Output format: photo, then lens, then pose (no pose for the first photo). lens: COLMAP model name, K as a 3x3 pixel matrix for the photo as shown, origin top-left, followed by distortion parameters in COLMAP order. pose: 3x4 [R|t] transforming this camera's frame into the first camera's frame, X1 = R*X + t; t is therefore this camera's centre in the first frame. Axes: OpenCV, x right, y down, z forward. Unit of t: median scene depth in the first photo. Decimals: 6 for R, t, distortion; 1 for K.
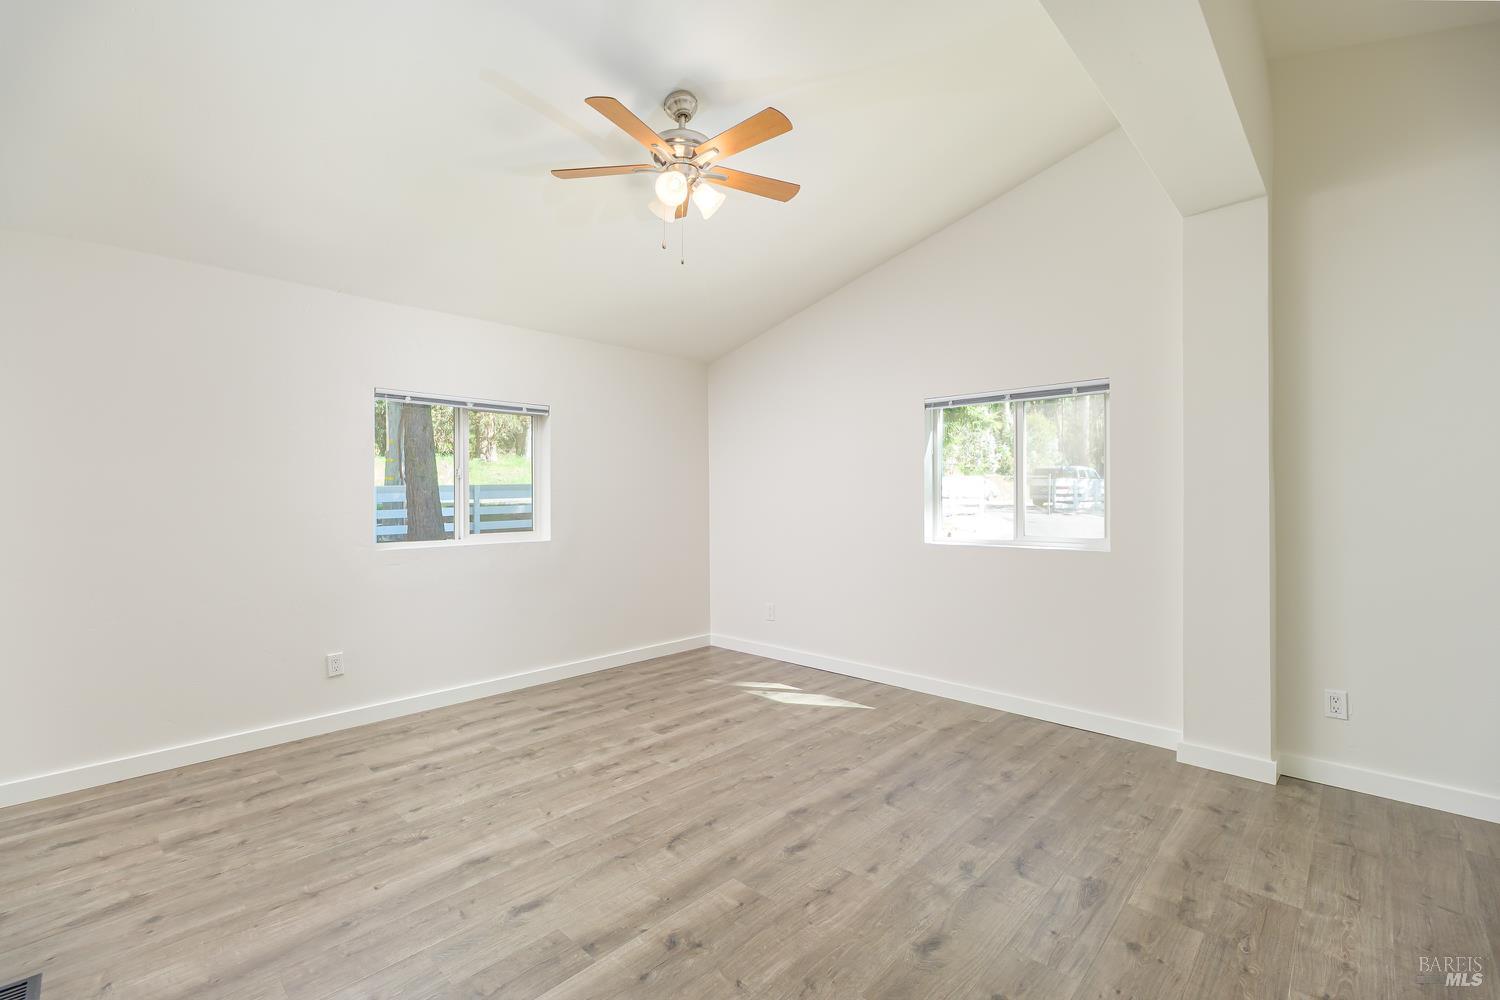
lens RADIAL K [[659.7, 0, 759.4], [0, 659.7, 493.7], [0, 0, 1]] dist [-0.002826, 0.000545]
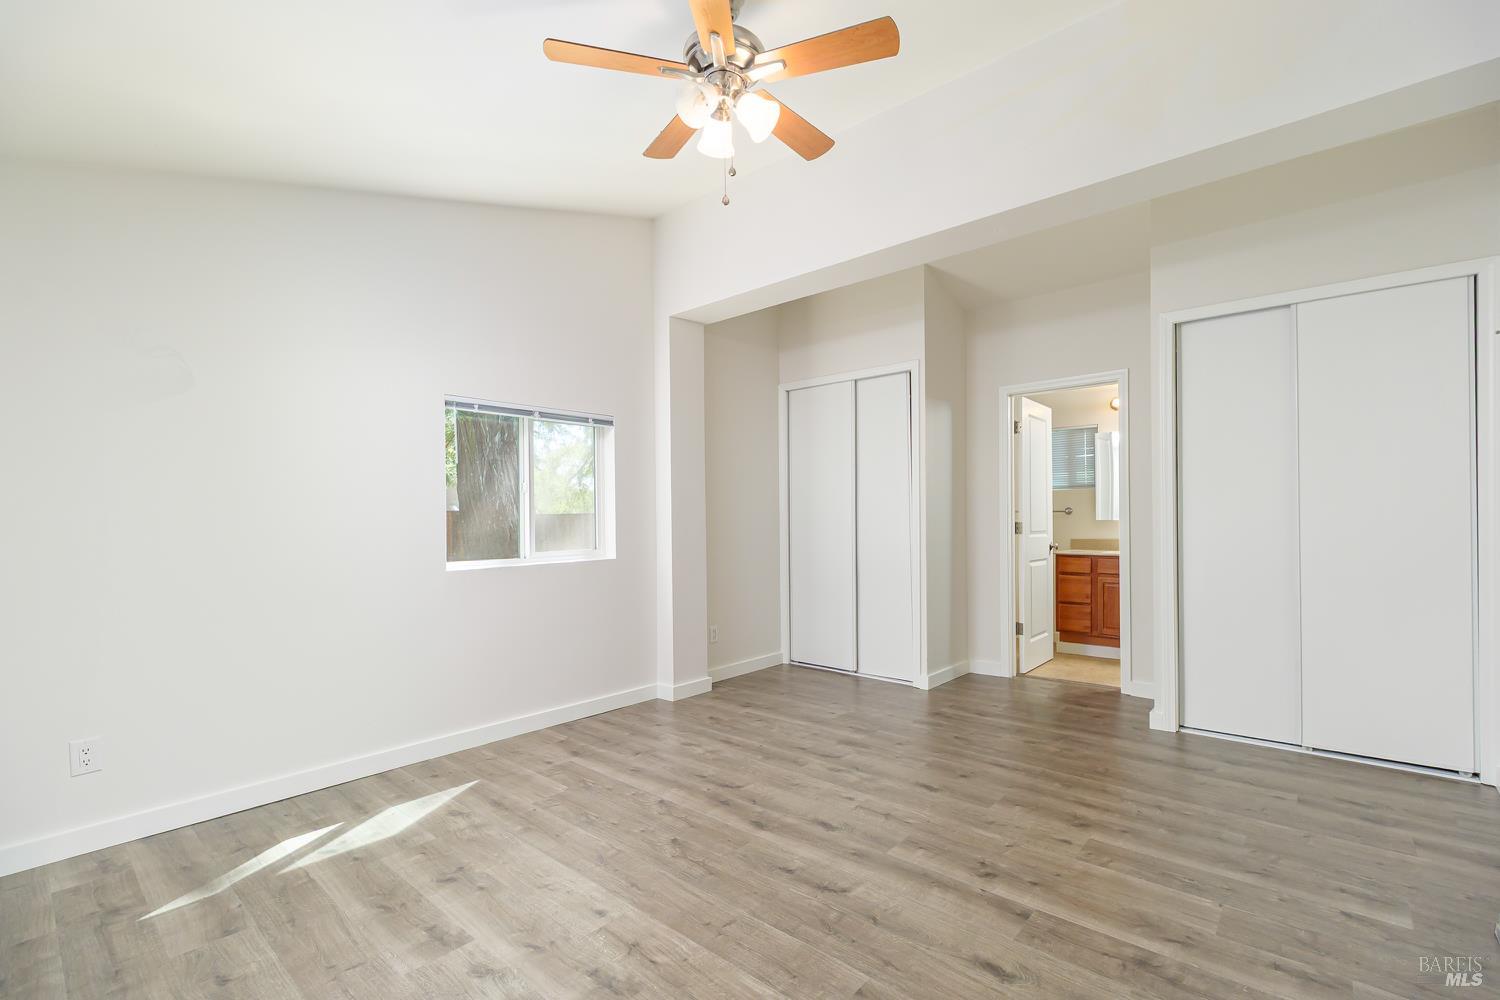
lens RADIAL K [[659.7, 0, 759.3], [0, 659.7, 510.3], [0, 0, 1]] dist [-0.002826, 0.000545]
pose [[-0.040414, 0.016577, 0.999046, -0.740098], [0.006196, 0.999847, -0.016339, 0.020875], [-0.999164, 0.005530, -0.040511, 0.817968]]
